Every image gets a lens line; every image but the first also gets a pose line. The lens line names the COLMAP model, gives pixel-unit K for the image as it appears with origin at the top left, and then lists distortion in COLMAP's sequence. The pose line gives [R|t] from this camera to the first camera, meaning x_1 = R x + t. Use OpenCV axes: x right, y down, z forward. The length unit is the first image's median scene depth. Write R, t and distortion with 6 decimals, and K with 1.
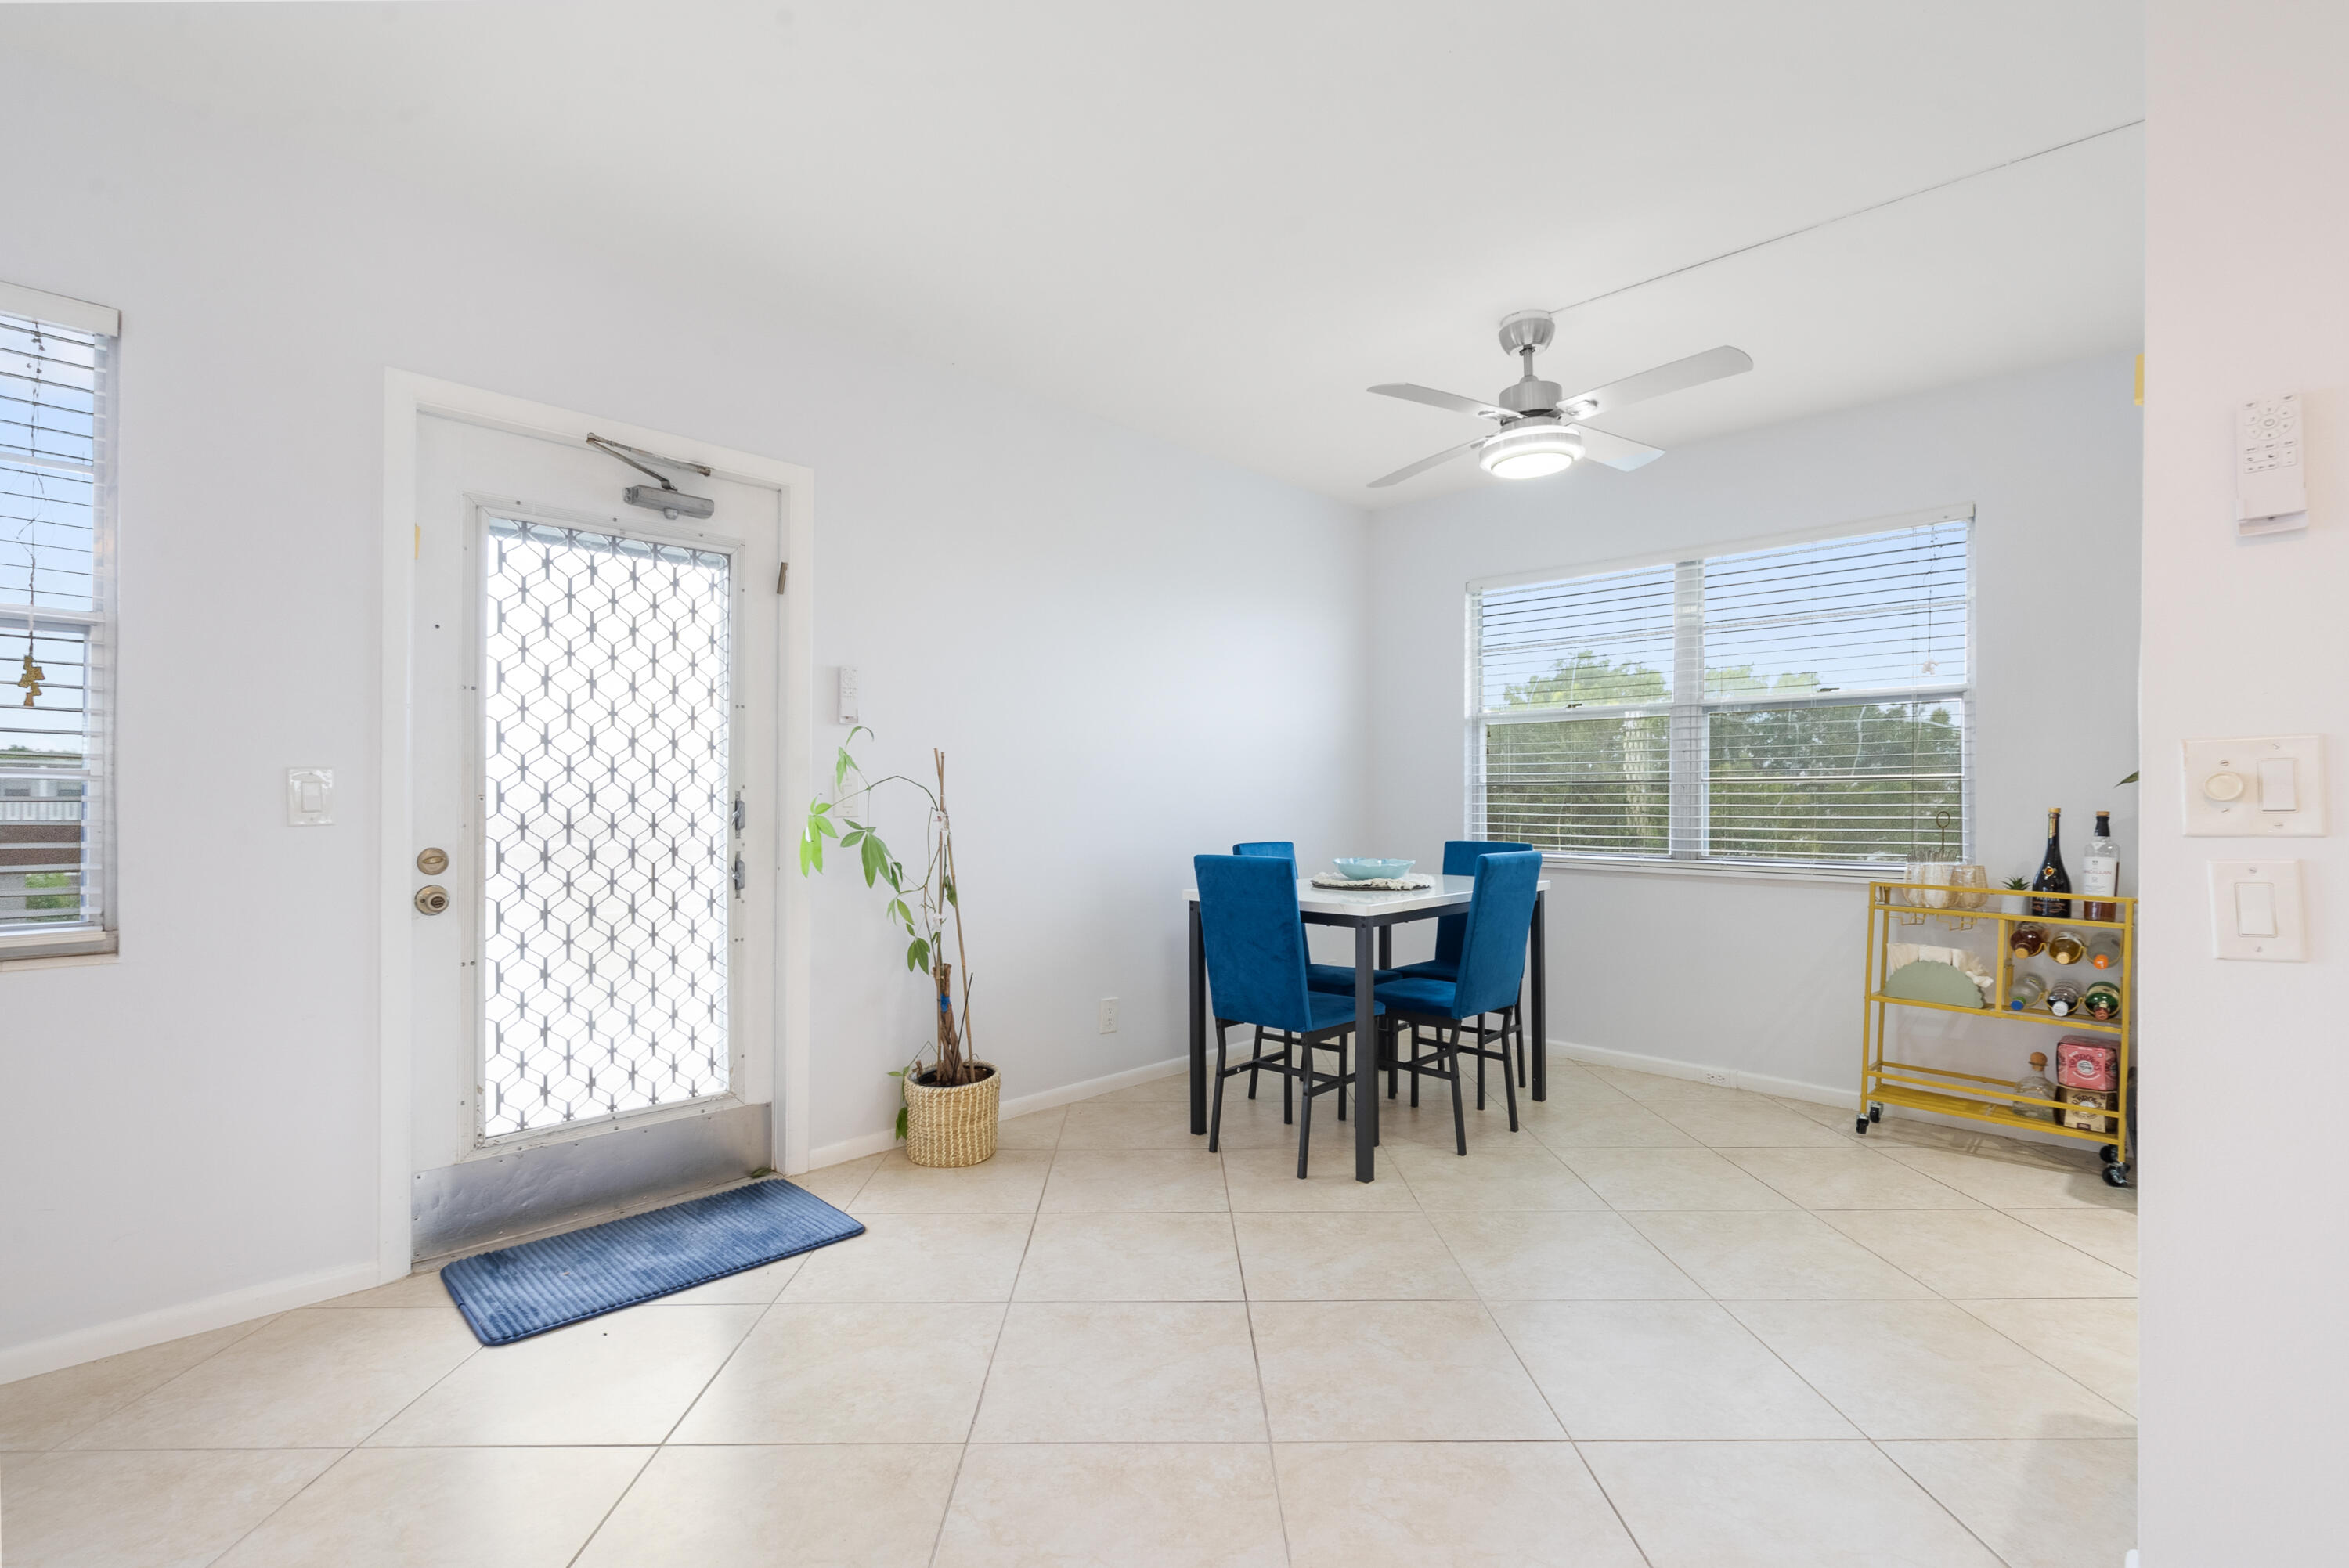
lens RADIAL K [[1069.0, 0, 1172.8], [0, 1069.0, 794.1], [0, 0, 1]] dist [-0.009377, 0.000194]
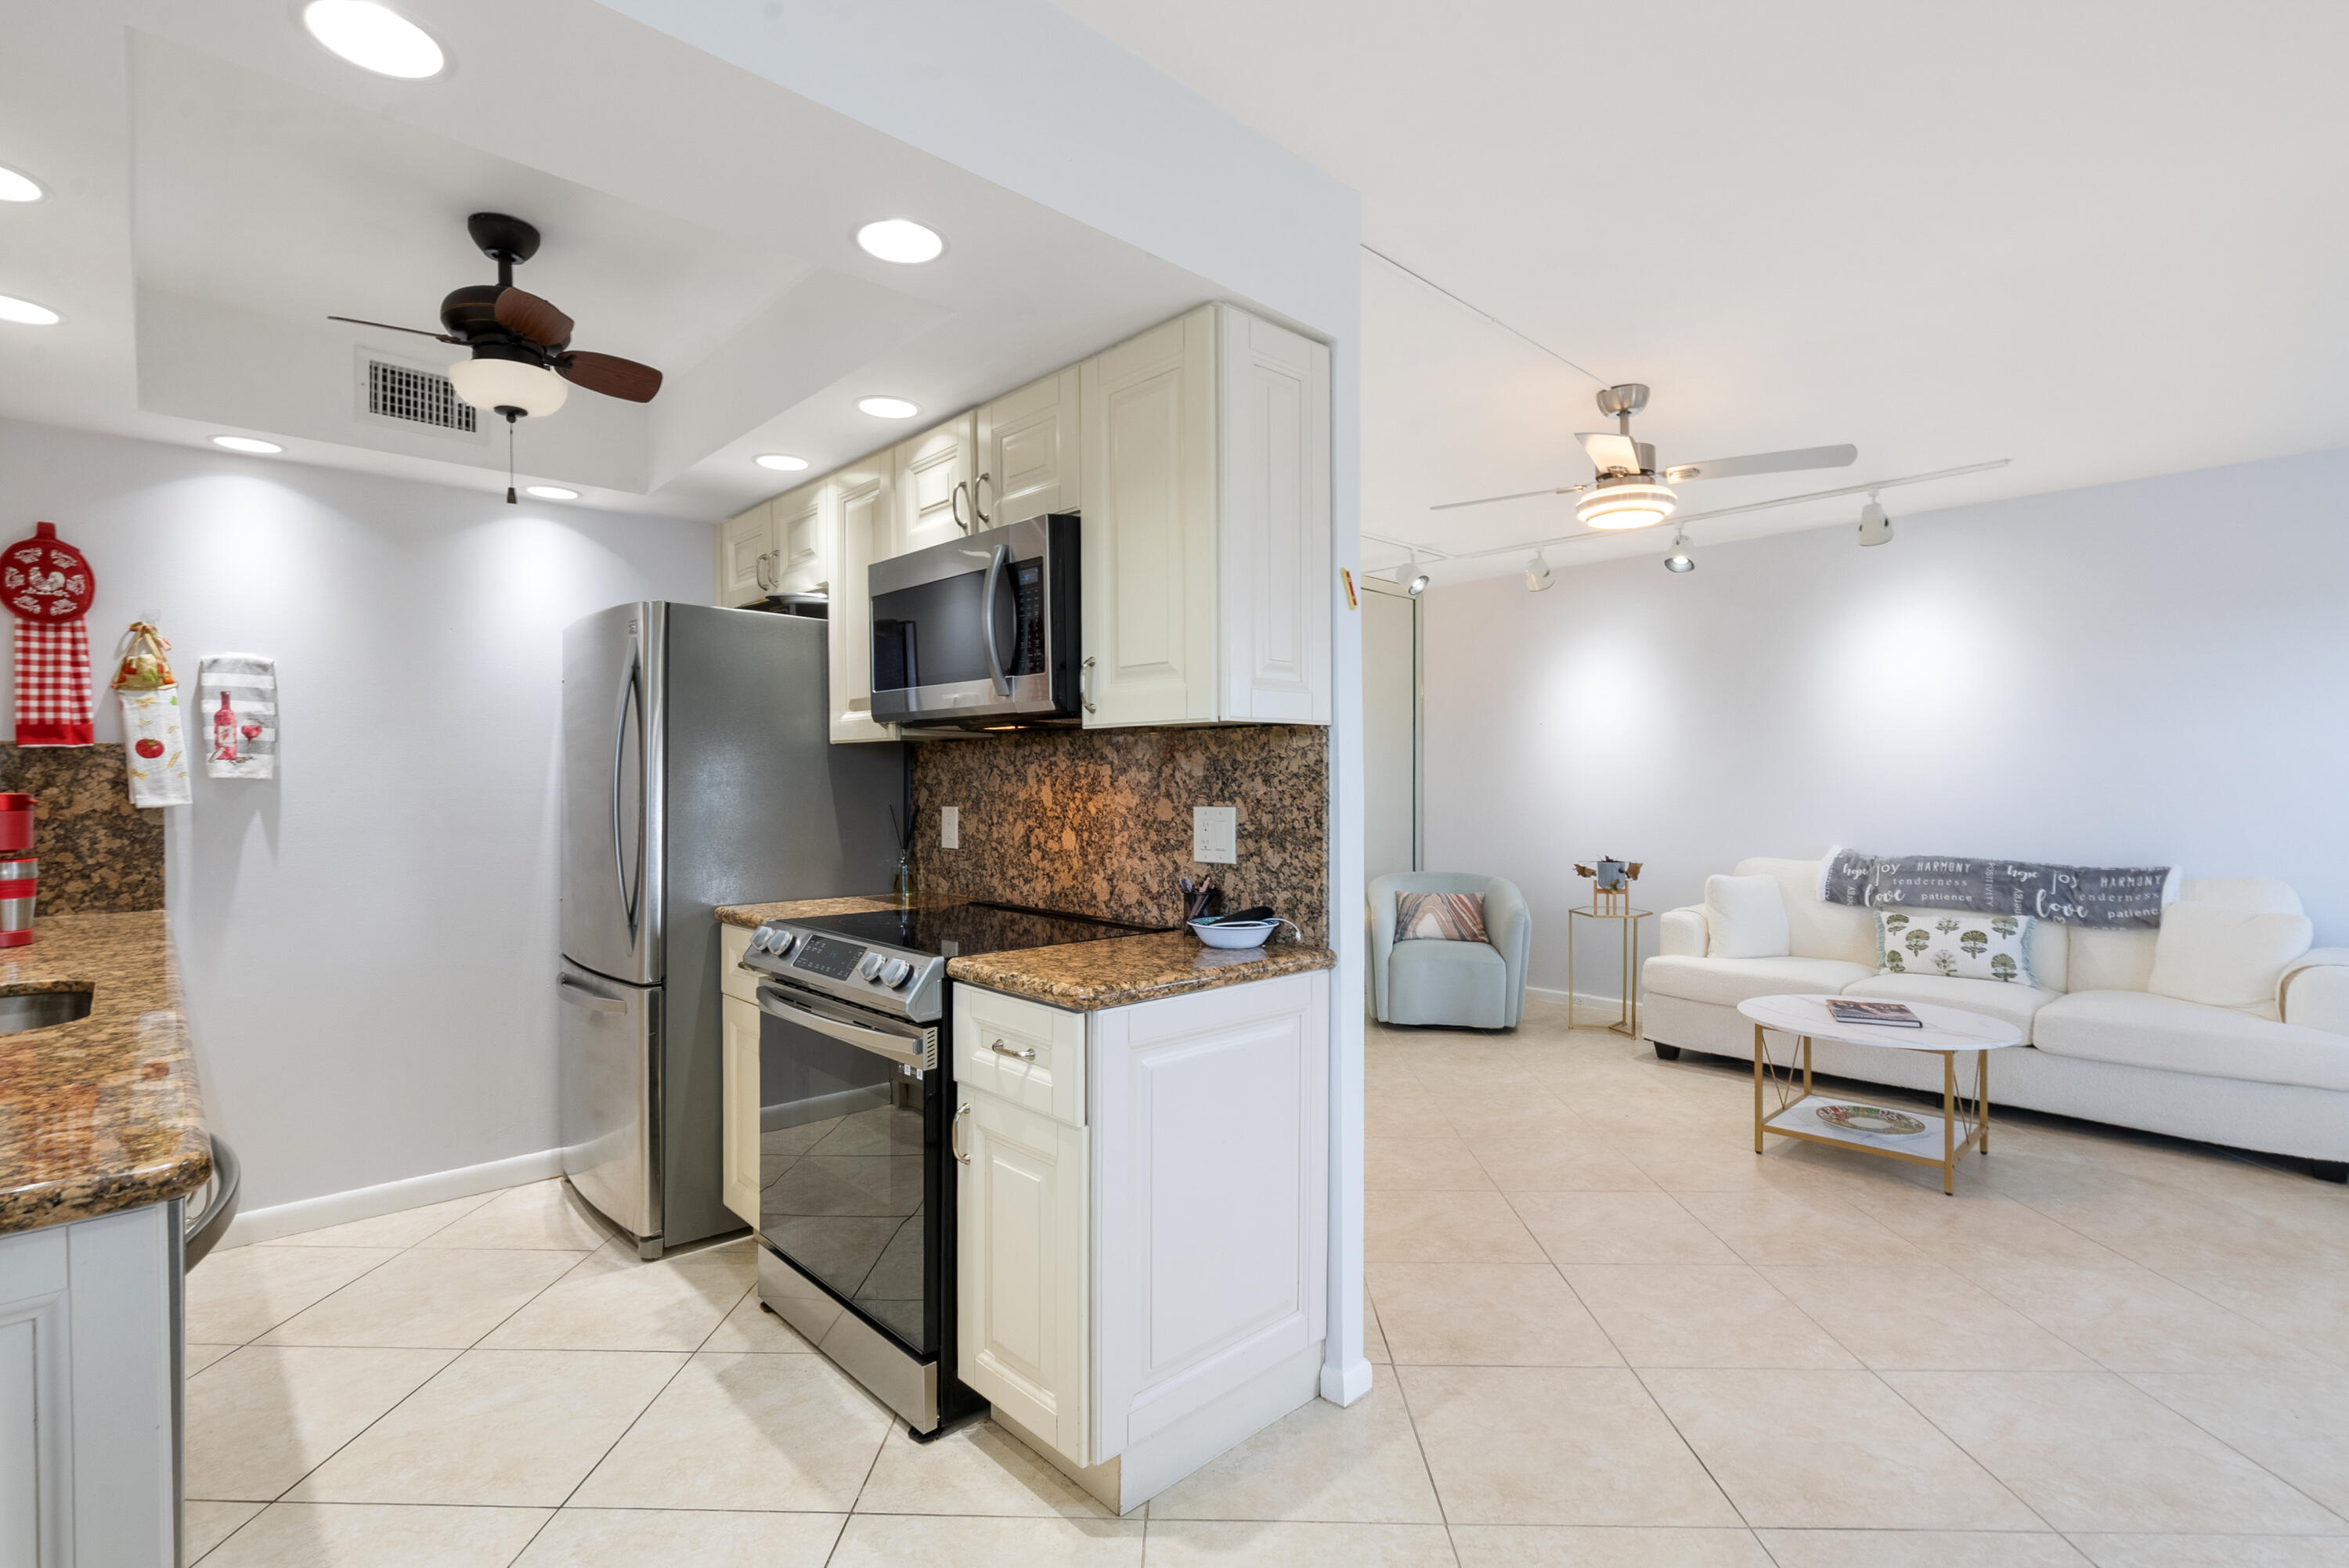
lens RADIAL K [[1080.9, 0, 1166.5], [0, 1080.9, 790.1], [0, 0, 1]] dist [-0.003277, 0.001510]
pose [[-0.999245, -0.000825, 0.038835, 0.526892], [-0.000727, 0.999997, 0.002527, -0.051491], [-0.038837, 0.002497, -0.999242, 1.214035]]
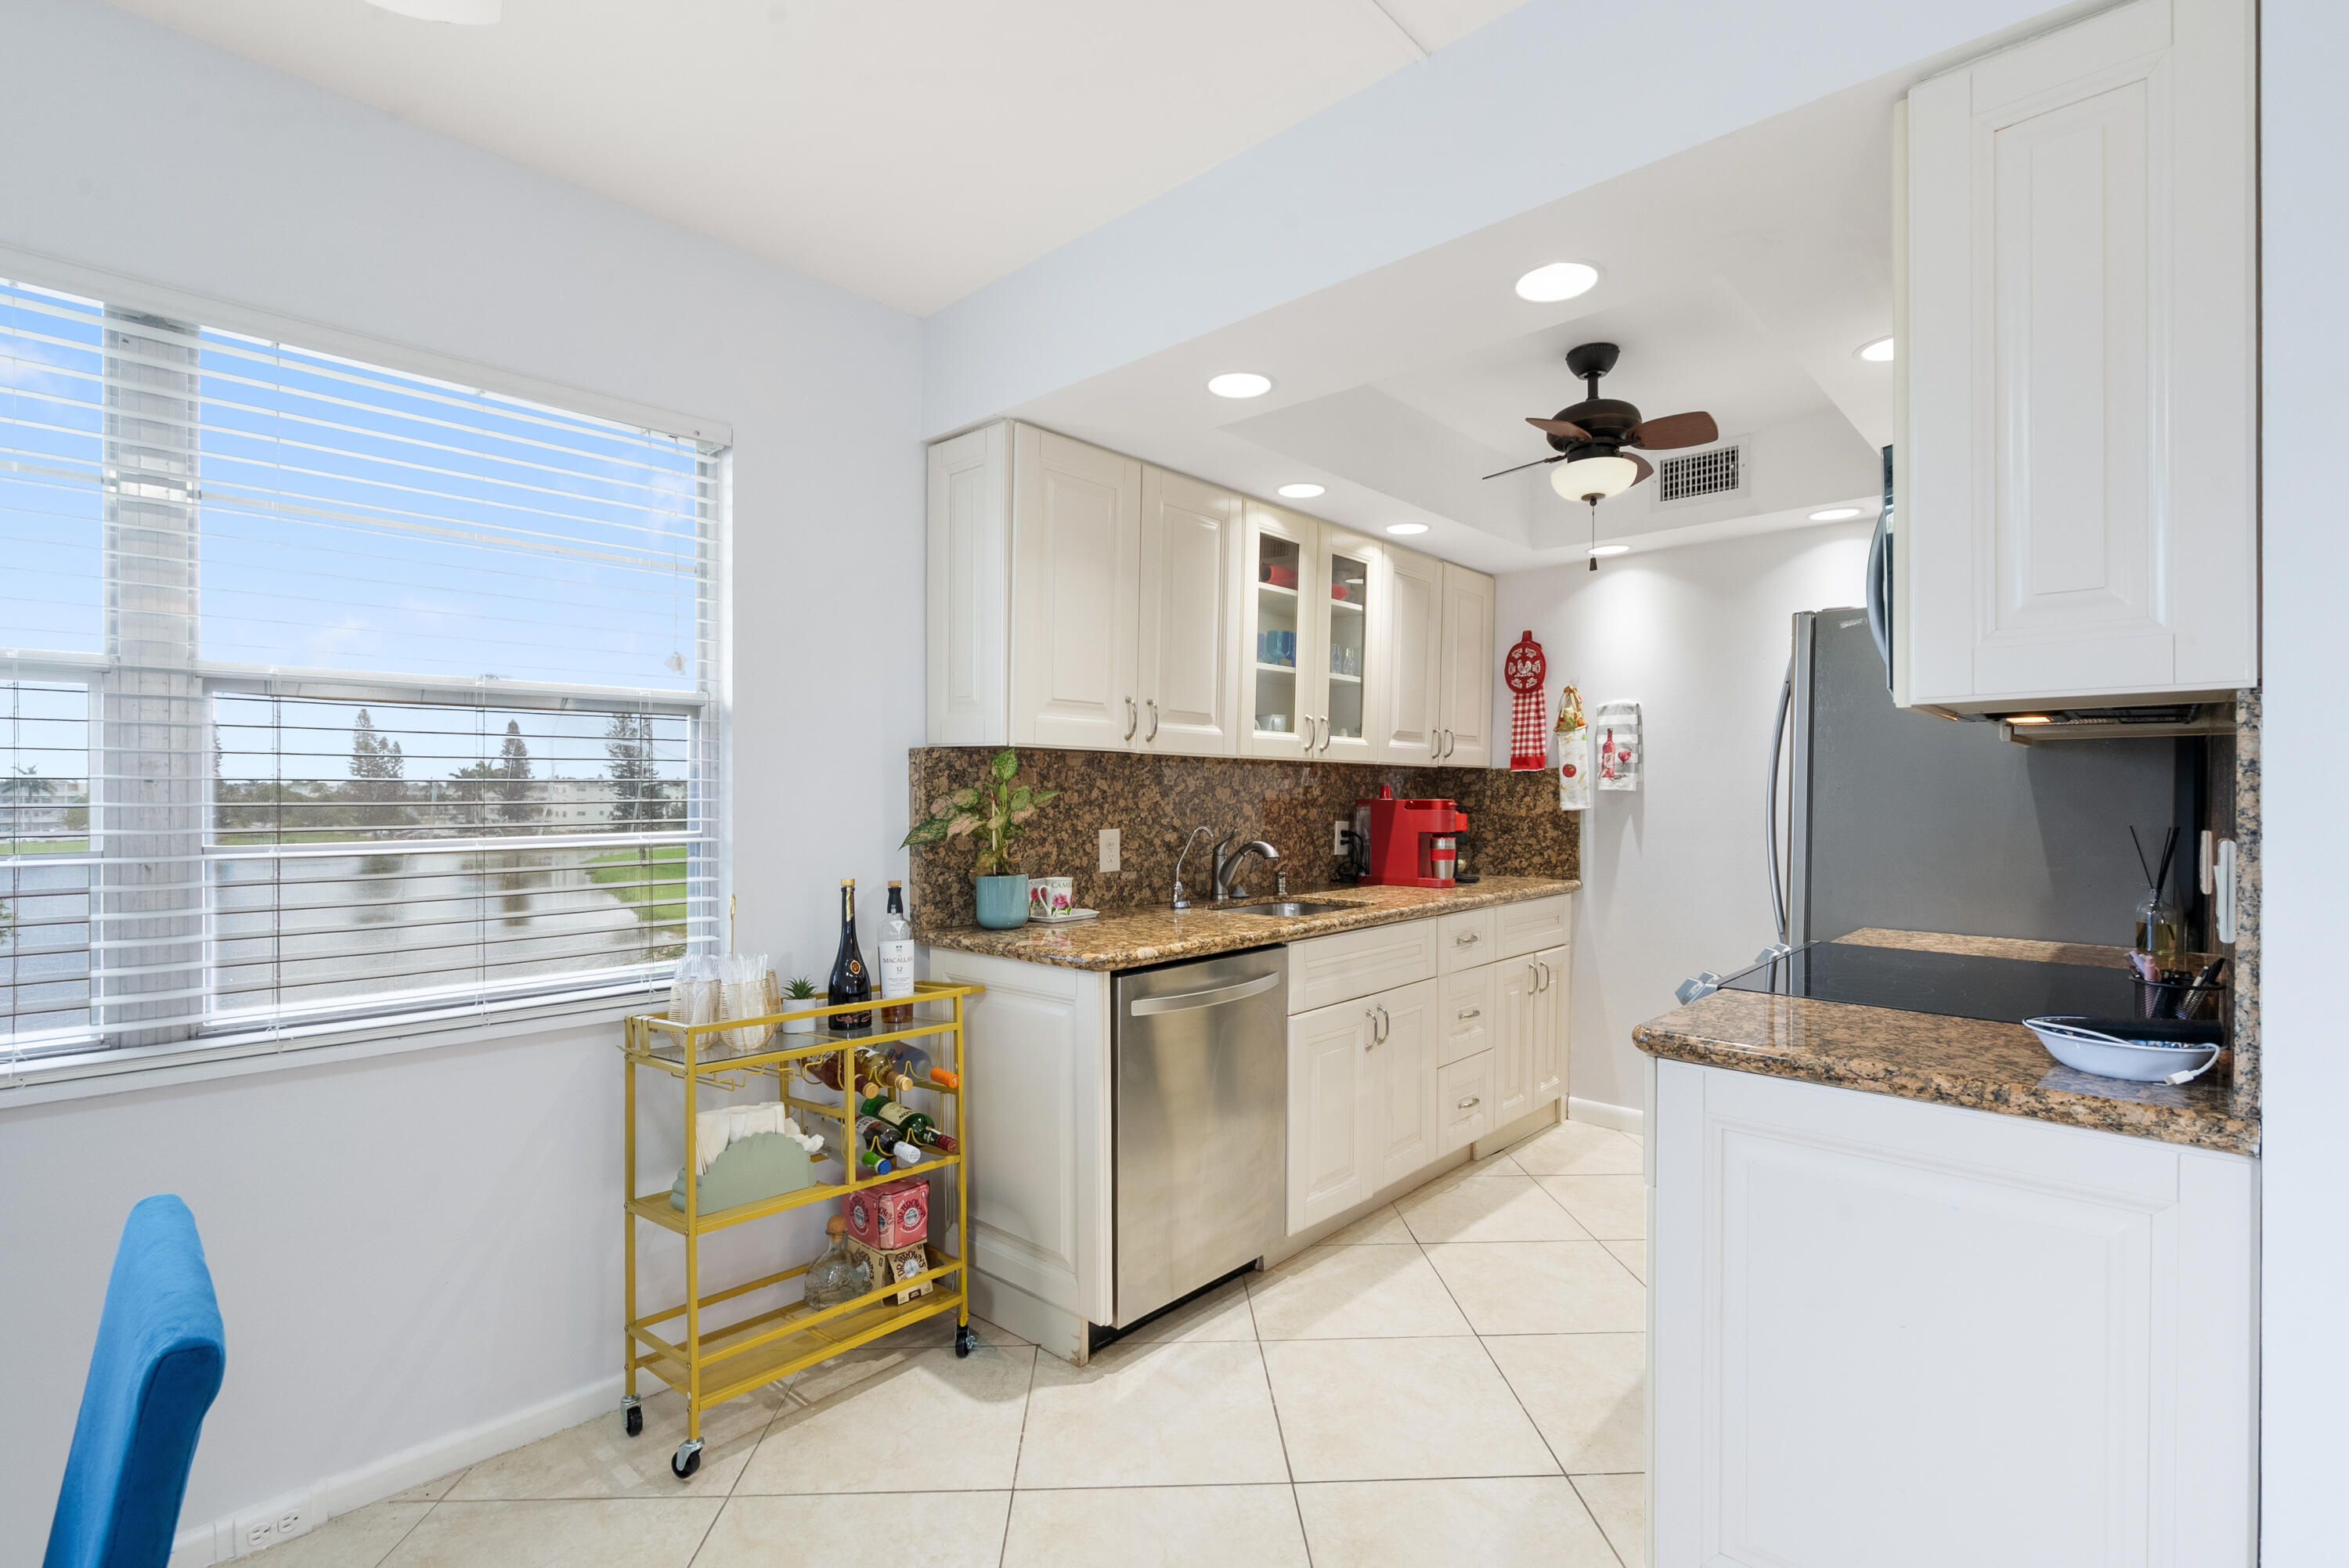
lens RADIAL K [[1075.8, 0, 1168.5], [0, 1075.8, 794.6], [0, 0, 1]] dist [-0.002533, 0.001415]
pose [[-0.024856, -0.003279, 0.999686, 0.078456], [-0.006451, 0.999974, 0.003120, -0.054613], [-0.999670, -0.006372, -0.024876, 0.867689]]
